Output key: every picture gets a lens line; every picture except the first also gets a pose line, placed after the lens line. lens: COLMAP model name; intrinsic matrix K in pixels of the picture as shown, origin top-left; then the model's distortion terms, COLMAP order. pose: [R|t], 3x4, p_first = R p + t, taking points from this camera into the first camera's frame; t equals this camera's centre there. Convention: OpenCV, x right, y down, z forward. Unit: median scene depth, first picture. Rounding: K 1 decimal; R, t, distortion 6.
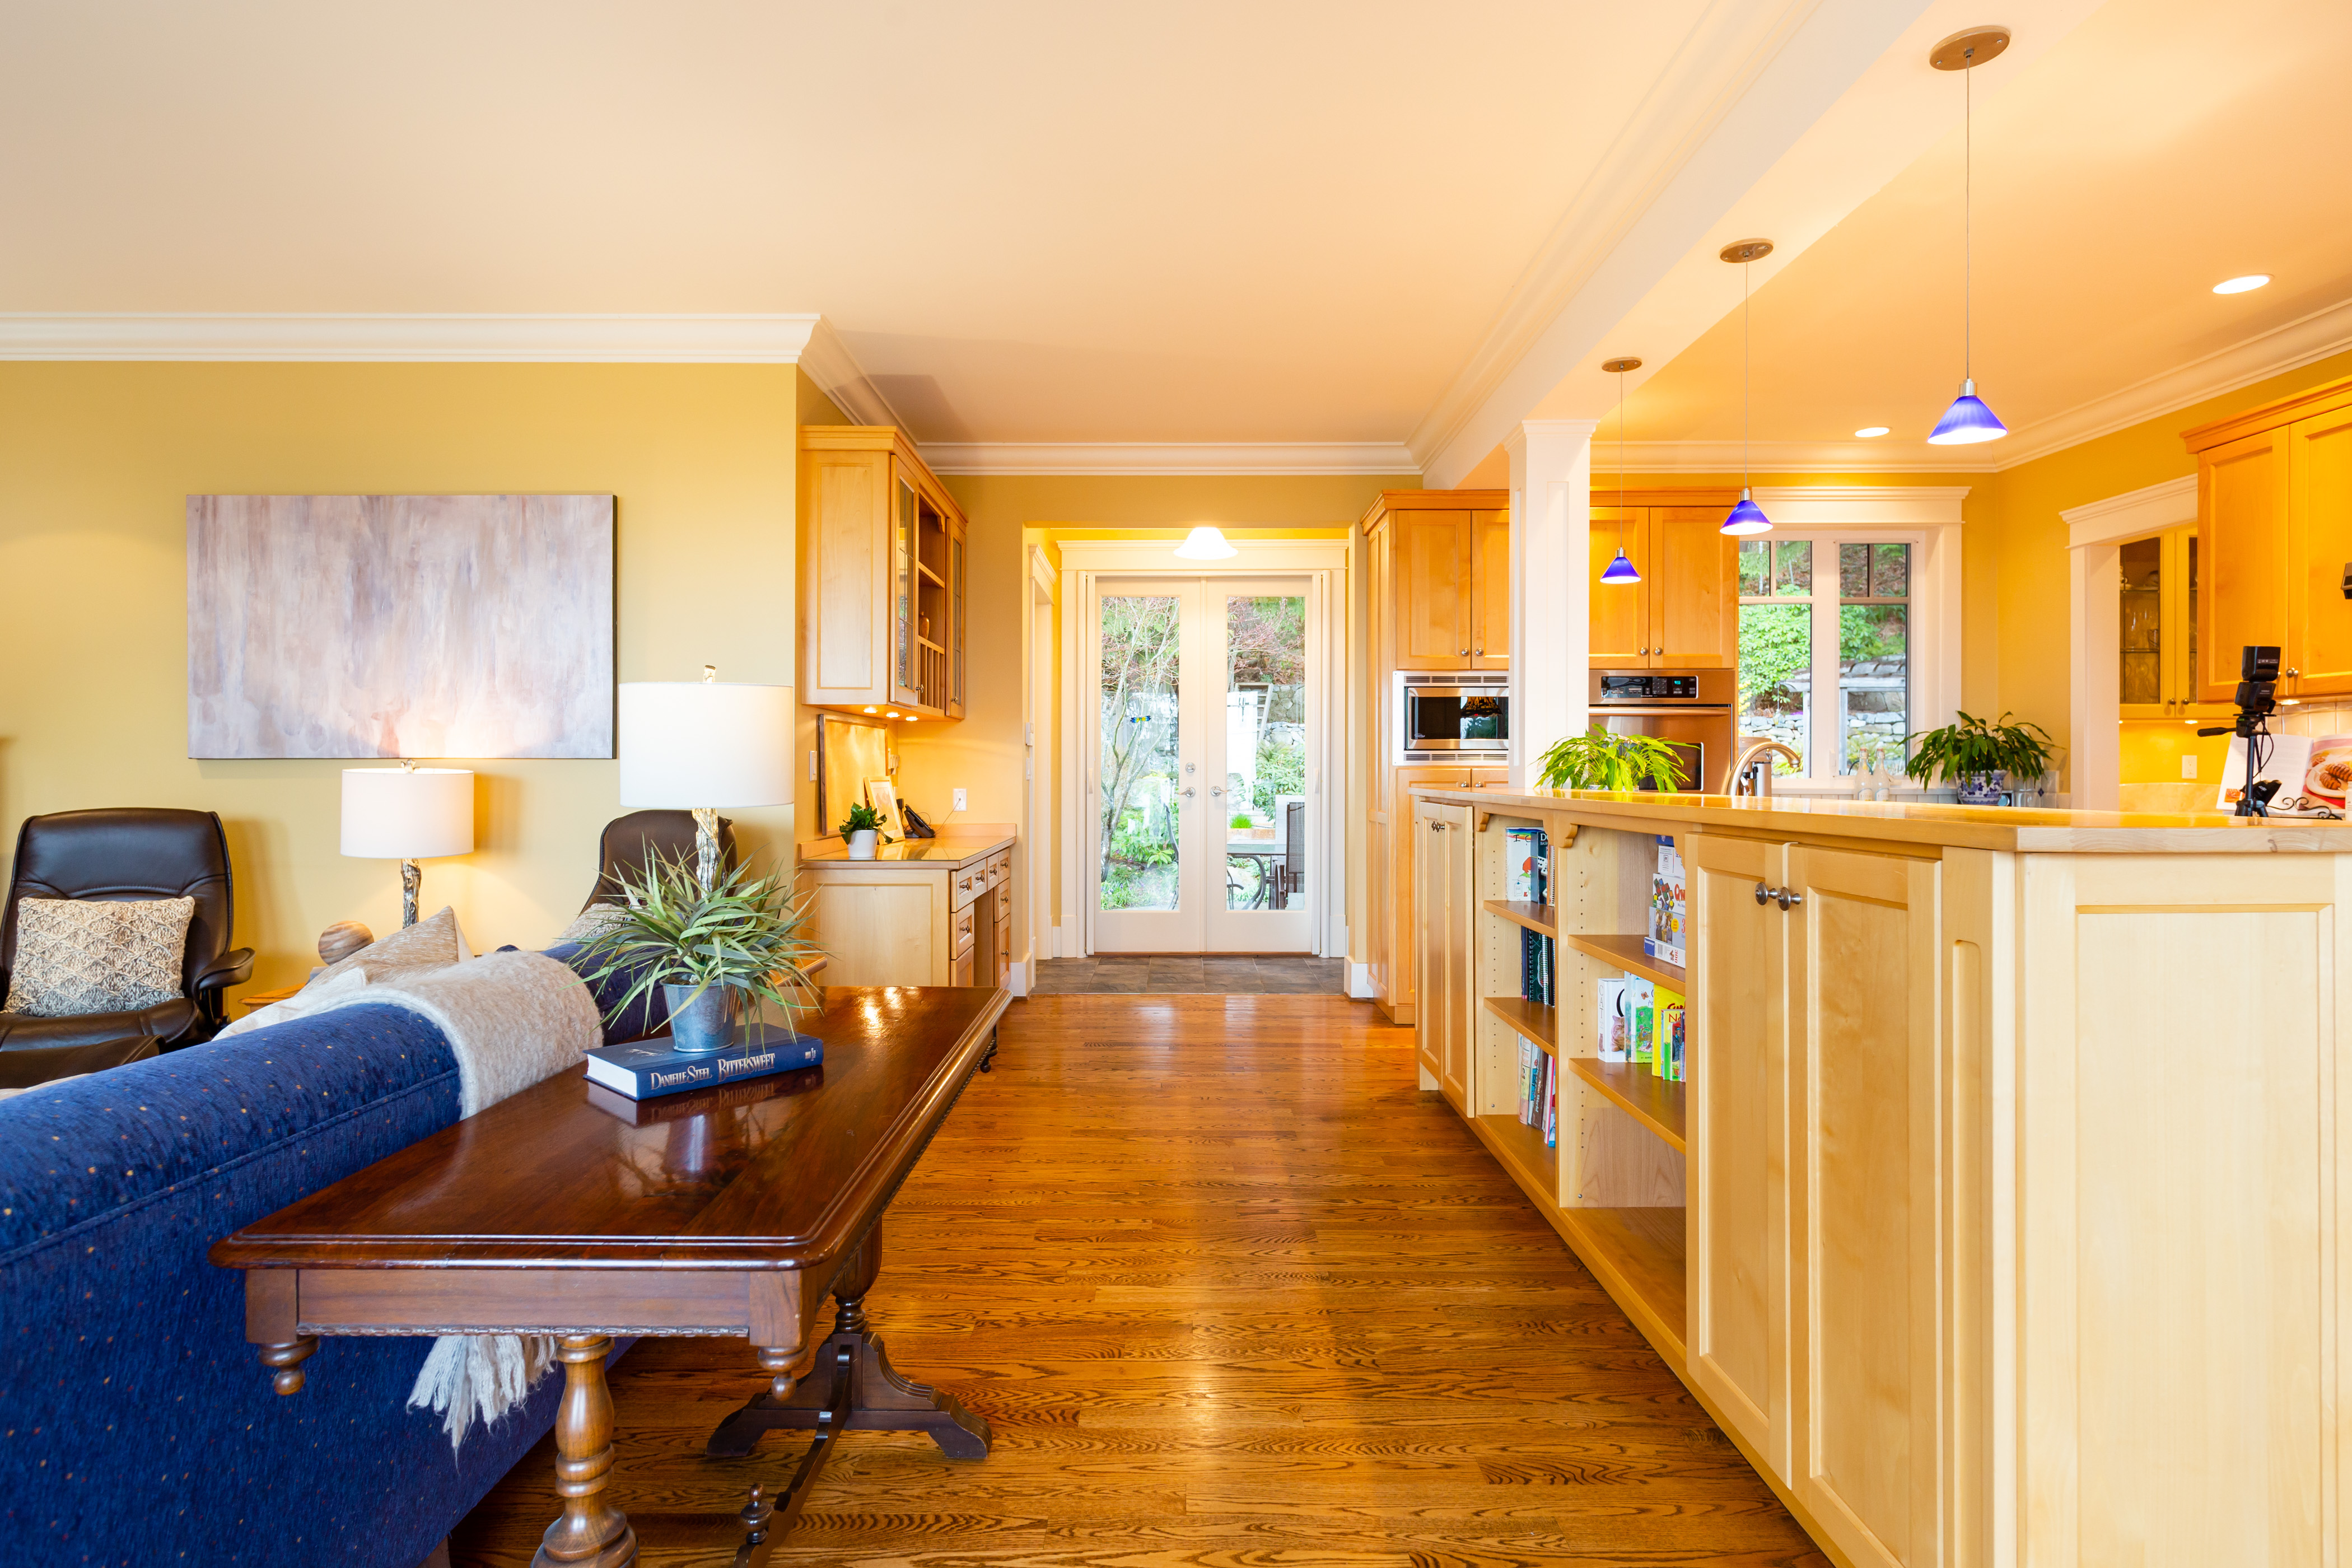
lens RADIAL K [[1217.2, 0, 1168.3], [0, 1217.2, 776.2], [0, 0, 1]] dist [0.001106, -0.002622]
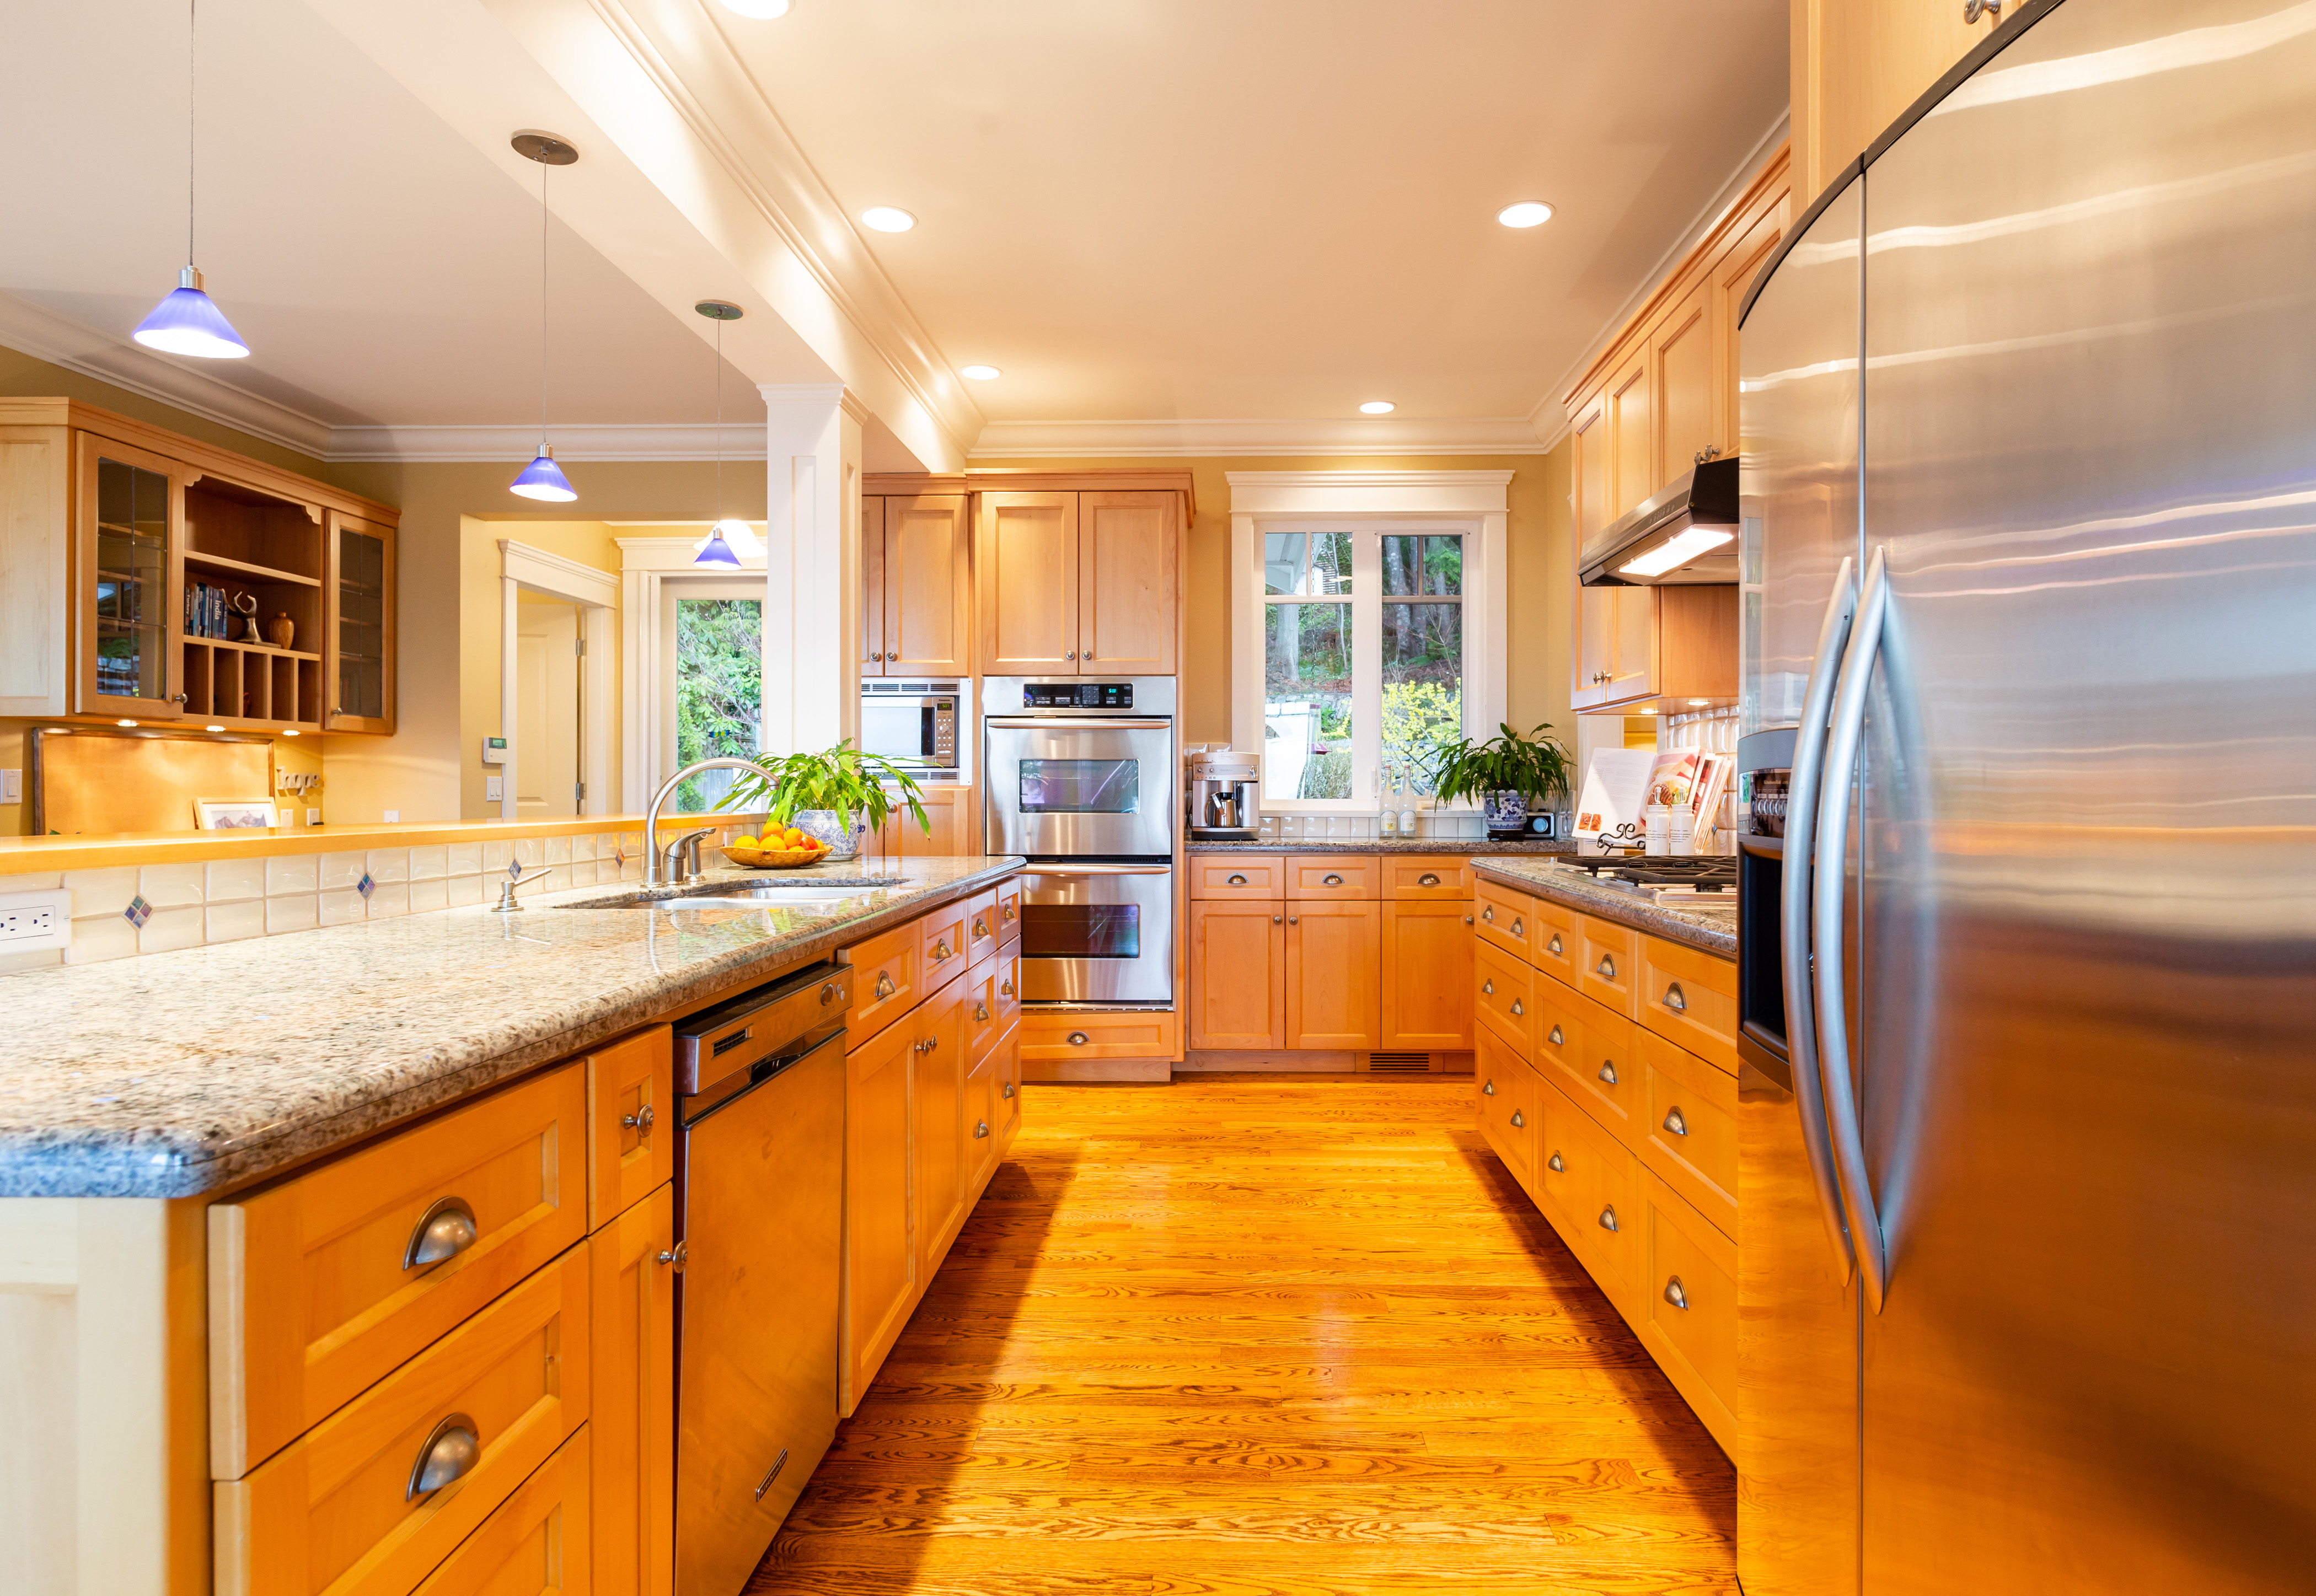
lens RADIAL K [[1241.1, 0, 1204.9], [0, 1241.1, 786.5], [0, 0, 1]] dist [-0.002673, -0.000904]
pose [[0.999916, -0.000441, -0.012965, 0.612014], [0.000362, 0.999981, -0.006097, -0.002801], [0.012967, 0.006092, 0.999897, 0.129103]]
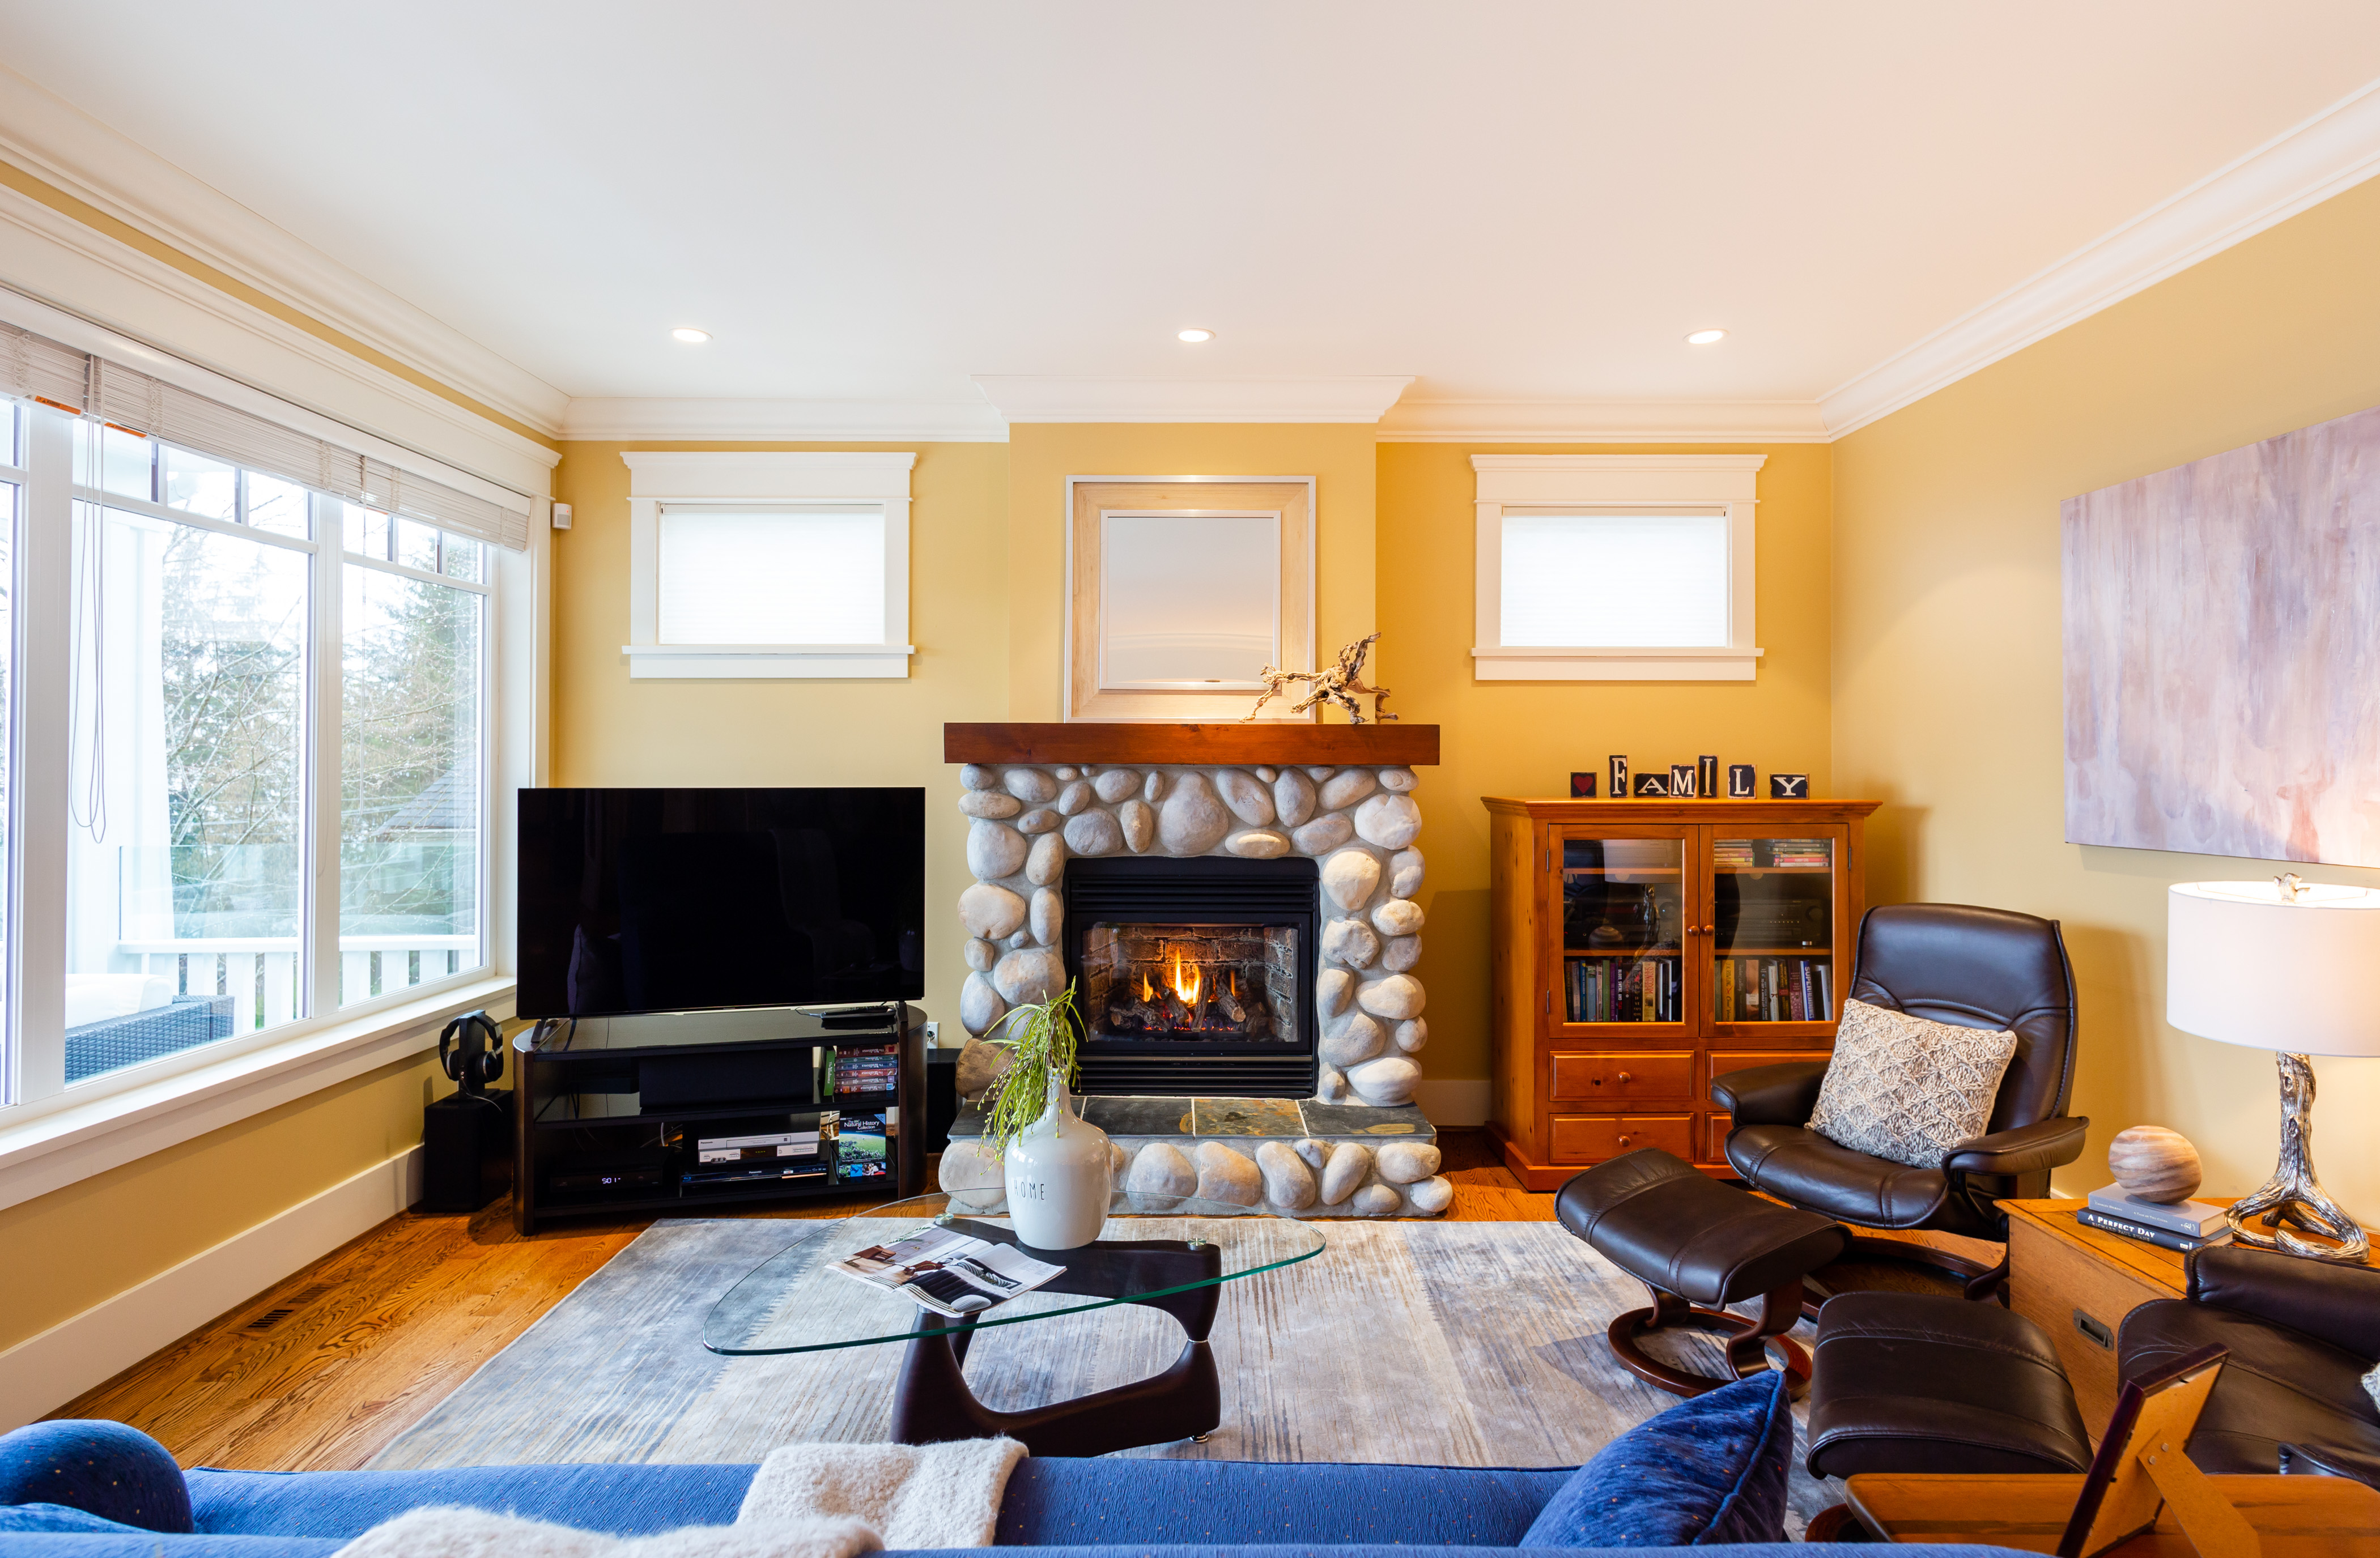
lens RADIAL K [[1230.0, 0, 1184.9], [0, 1230.0, 758.2], [0, 0, 1]] dist [0.001140, -0.000907]
pose [[0.005586, -0.008674, -0.999947, -0.032130], [-0.006266, 0.999942, -0.008709, -0.057955], [0.999965, 0.006314, 0.005531, 0.442293]]
